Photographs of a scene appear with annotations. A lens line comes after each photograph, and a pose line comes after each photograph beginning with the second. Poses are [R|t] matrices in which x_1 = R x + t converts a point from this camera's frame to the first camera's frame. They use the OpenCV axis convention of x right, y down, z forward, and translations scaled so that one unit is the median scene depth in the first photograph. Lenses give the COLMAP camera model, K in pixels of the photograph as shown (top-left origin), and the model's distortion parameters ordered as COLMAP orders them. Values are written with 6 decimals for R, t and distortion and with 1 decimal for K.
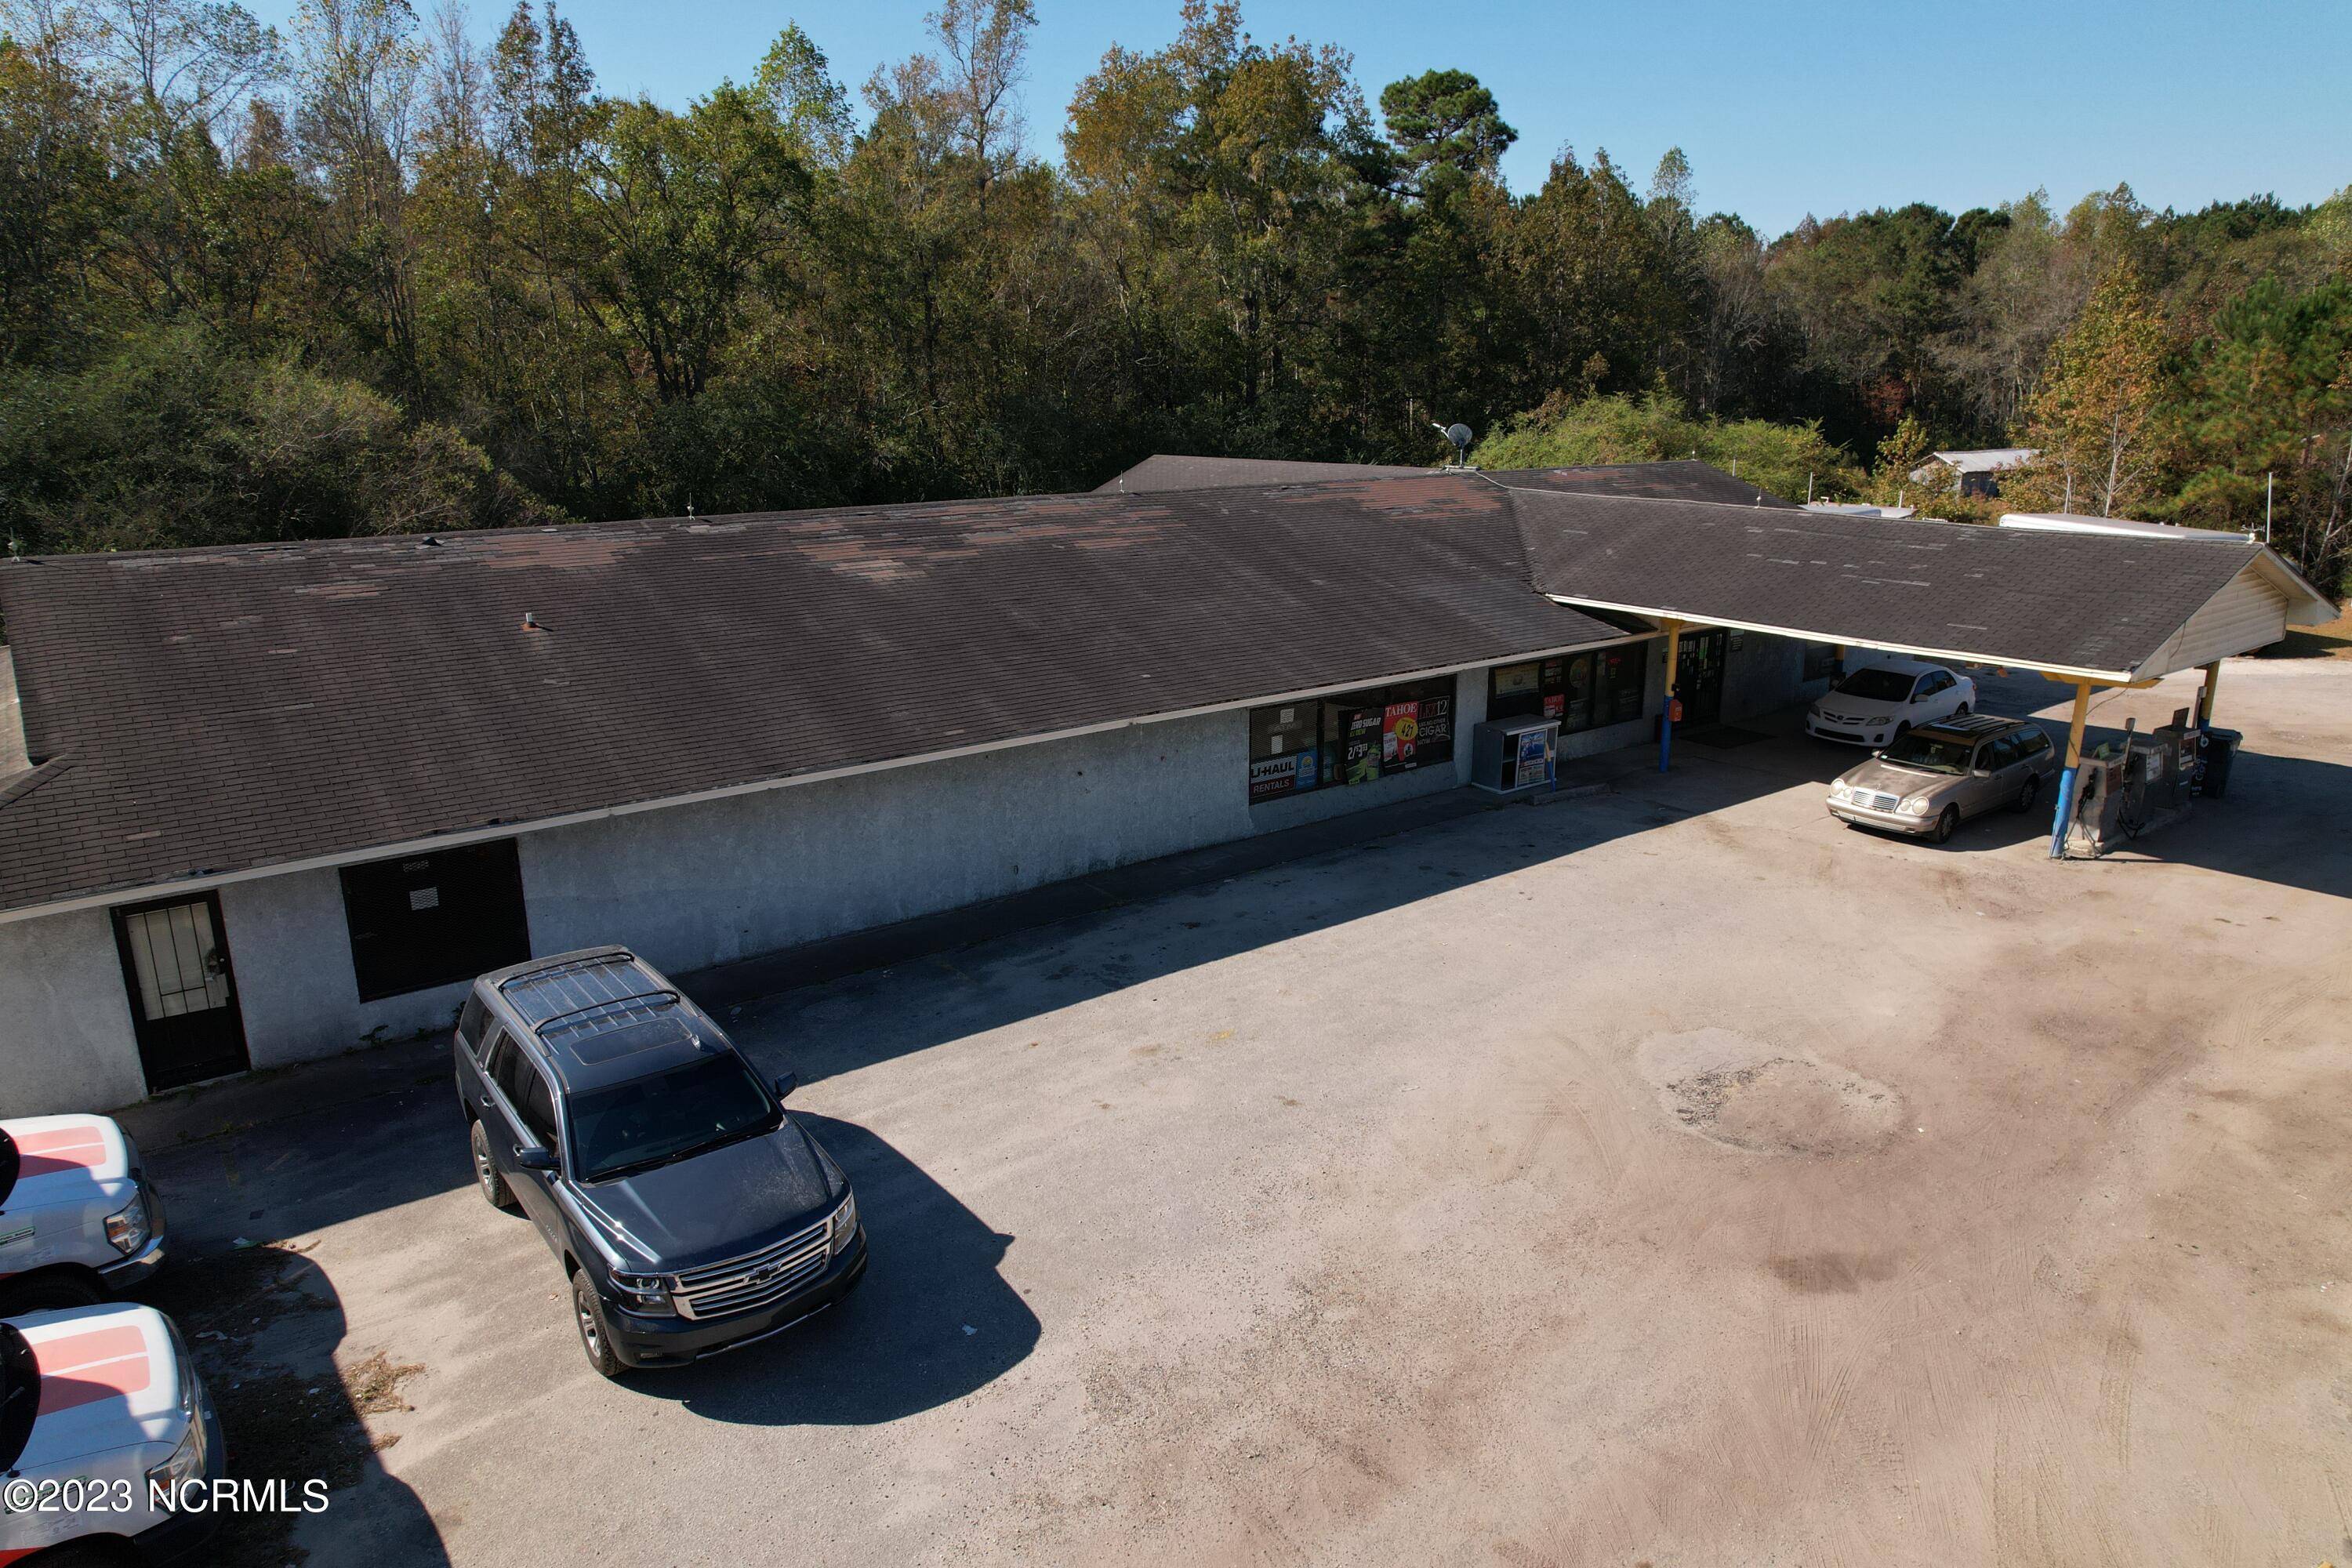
lens RADIAL K [[1503.1, 0, 1186.0], [0, 1503.1, 784.4], [0, 0, 1]] dist [-0.077179, 0.071078]
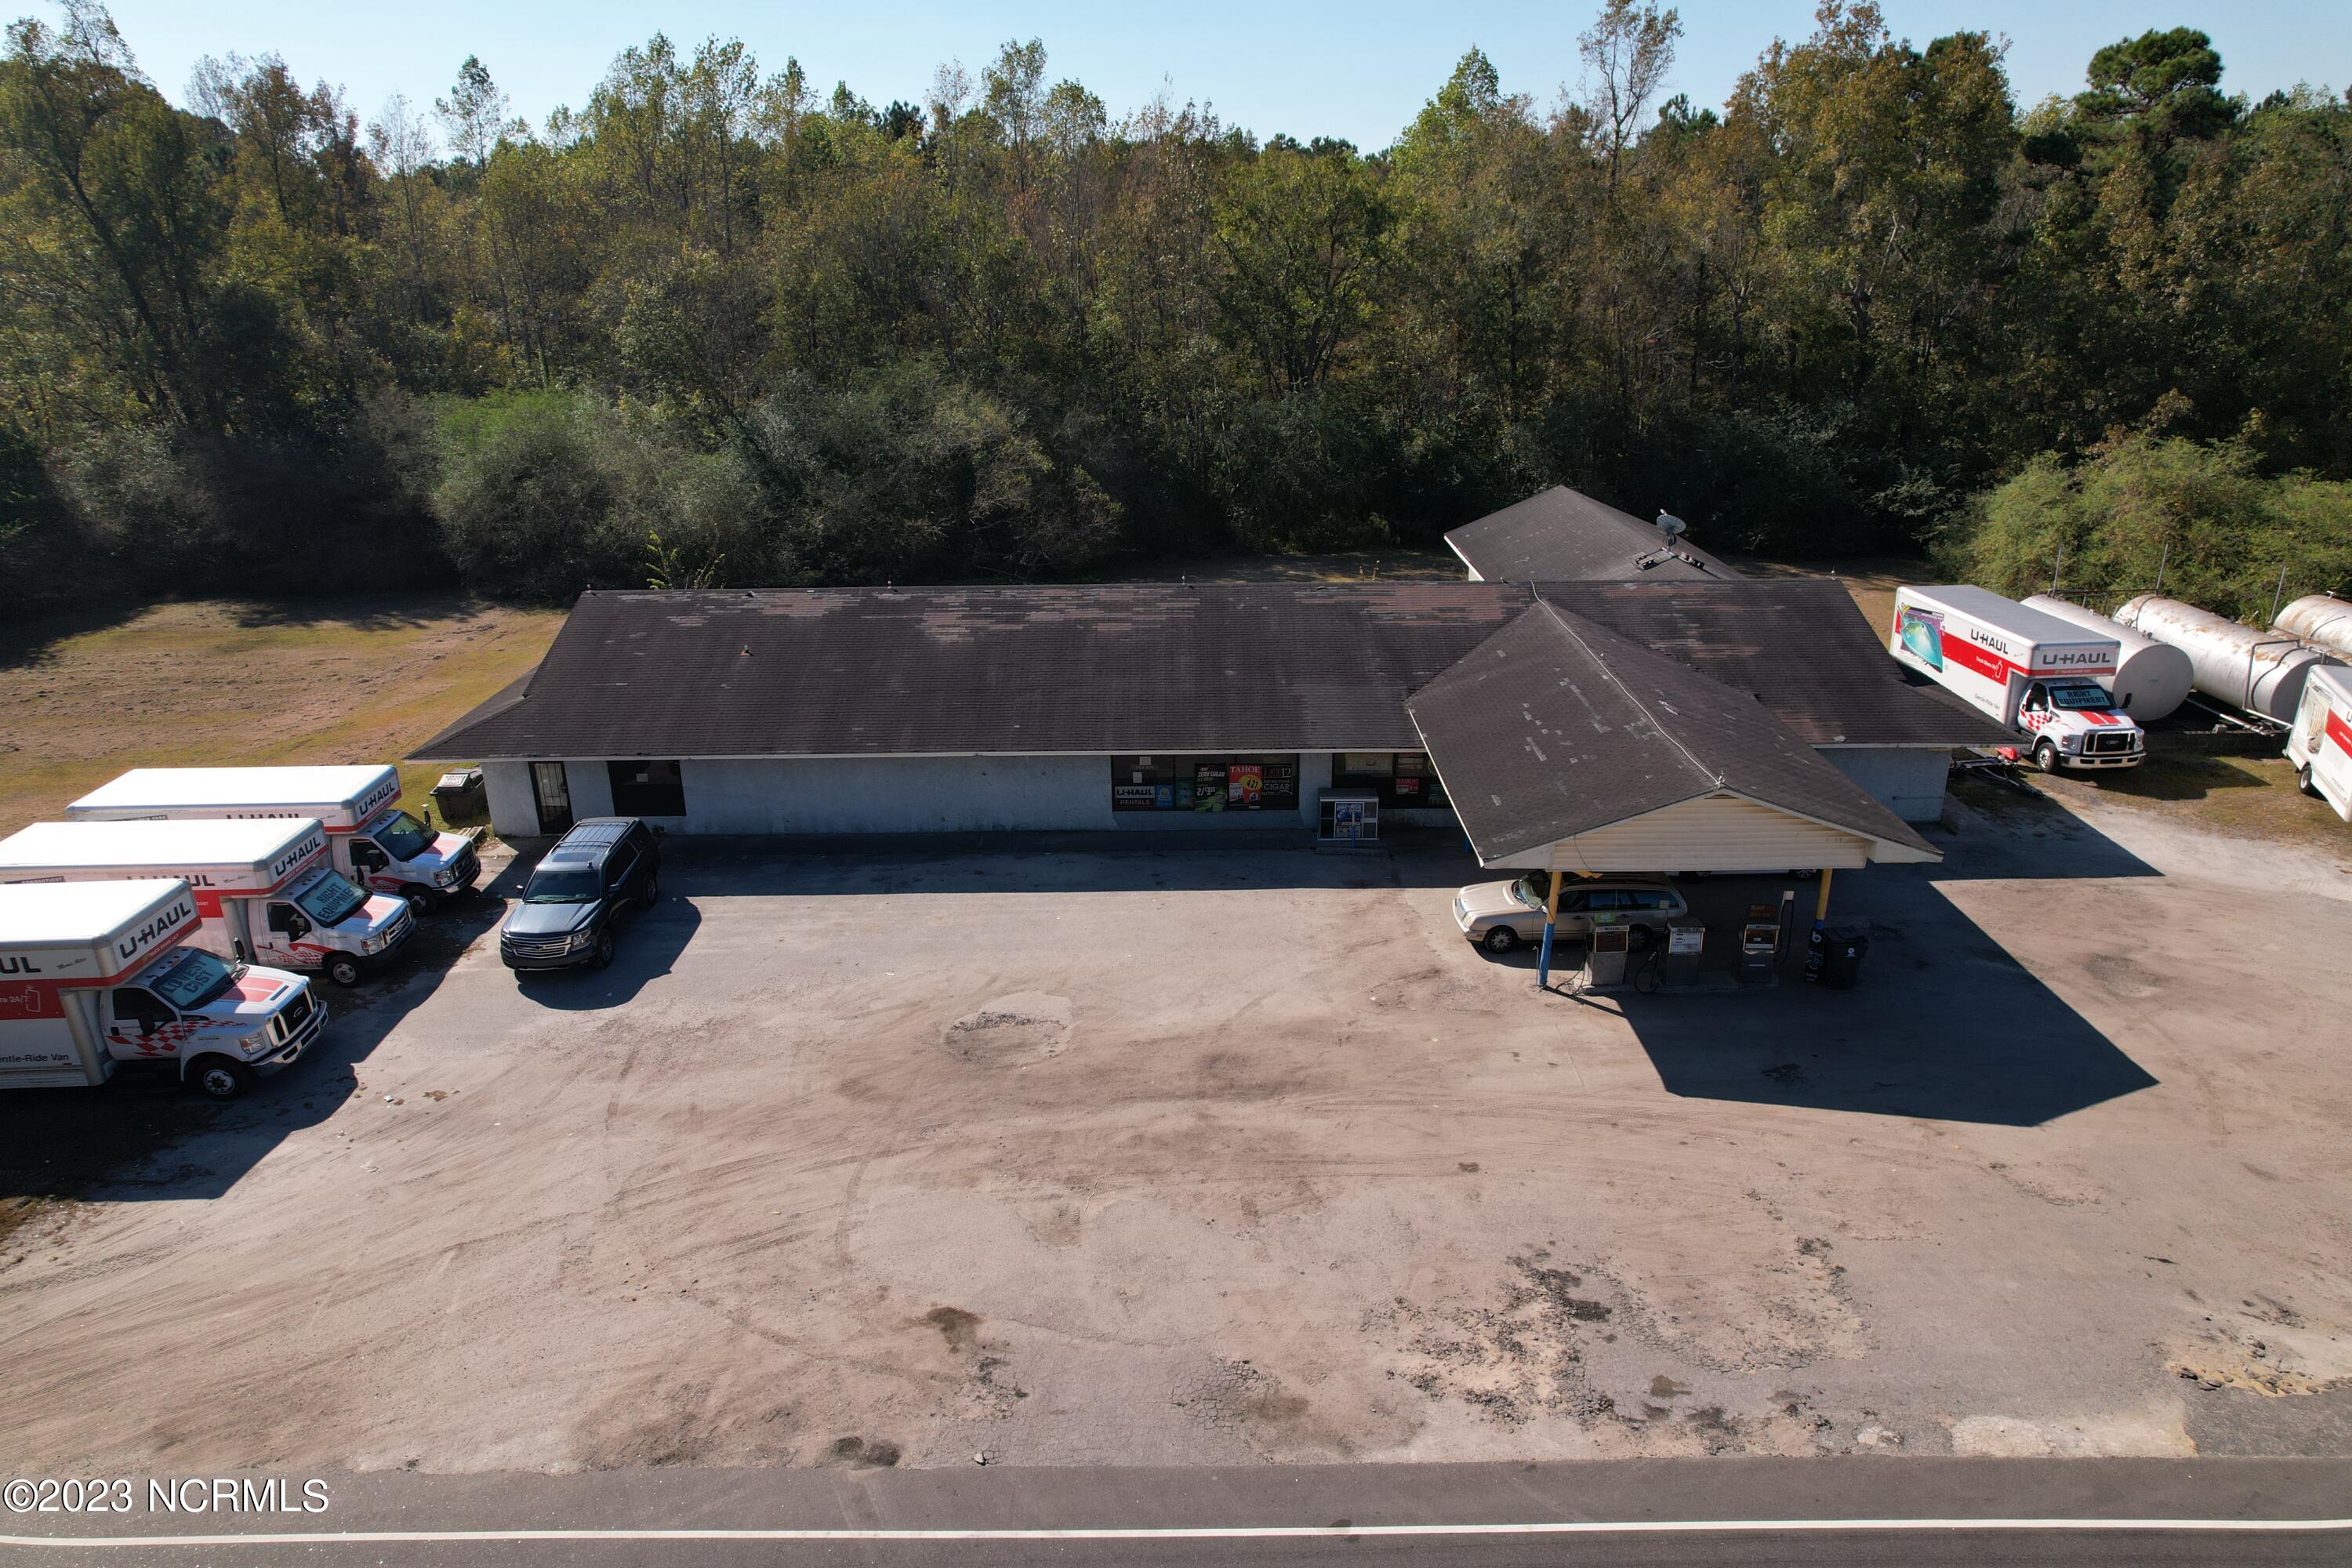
lens RADIAL K [[1503.1, 0, 1186.0], [0, 1503.1, 784.4], [0, 0, 1]] dist [-0.077179, 0.071078]
pose [[0.790548, 0.209173, -0.575570, 1.011737], [-0.152018, 0.977470, 0.146433, -0.258399], [0.593233, -0.028265, 0.804535, -0.240390]]
